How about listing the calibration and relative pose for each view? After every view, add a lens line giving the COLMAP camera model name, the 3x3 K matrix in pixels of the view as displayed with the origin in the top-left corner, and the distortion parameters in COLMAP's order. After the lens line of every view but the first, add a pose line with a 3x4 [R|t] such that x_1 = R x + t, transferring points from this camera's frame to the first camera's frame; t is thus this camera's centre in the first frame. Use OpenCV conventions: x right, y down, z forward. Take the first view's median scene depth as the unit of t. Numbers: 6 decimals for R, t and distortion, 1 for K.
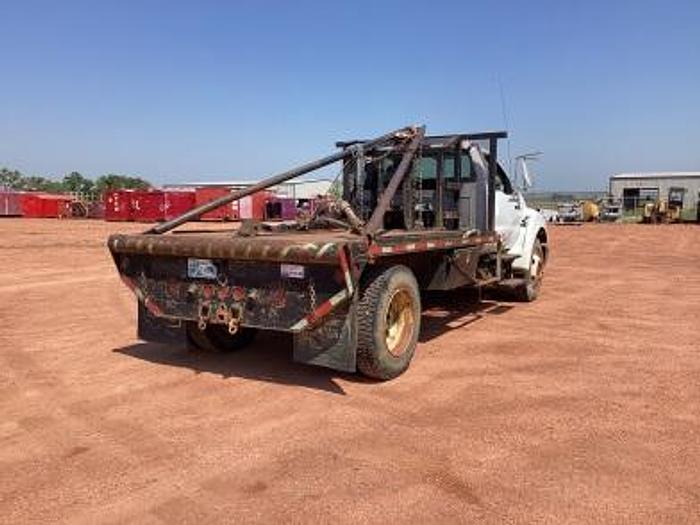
lens RADIAL K [[643.6, 0, 350.0], [0, 643.6, 262.5], [0, 0, 1]] dist [0.026431, -0.005635]
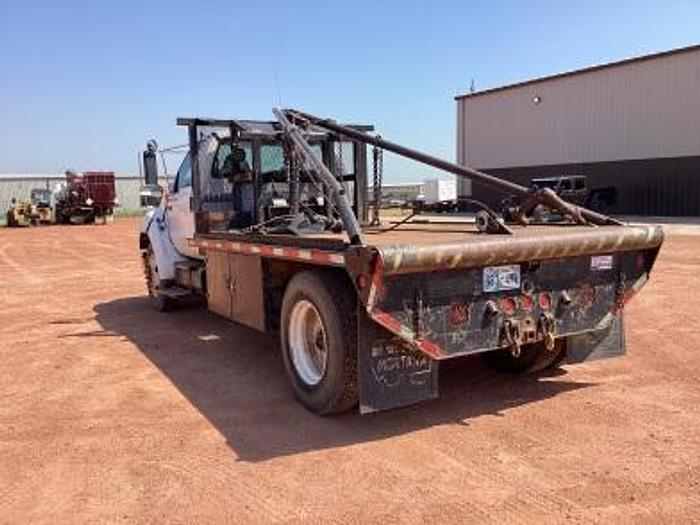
lens RADIAL K [[643.6, 0, 350.0], [0, 643.6, 262.5], [0, 0, 1]] dist [0.026431, -0.005635]
pose [[0.498637, -0.102076, 0.860779, -0.973448], [0.106576, 0.992727, 0.055985, -0.070386], [-0.860234, 0.063823, 0.505890, 0.778362]]
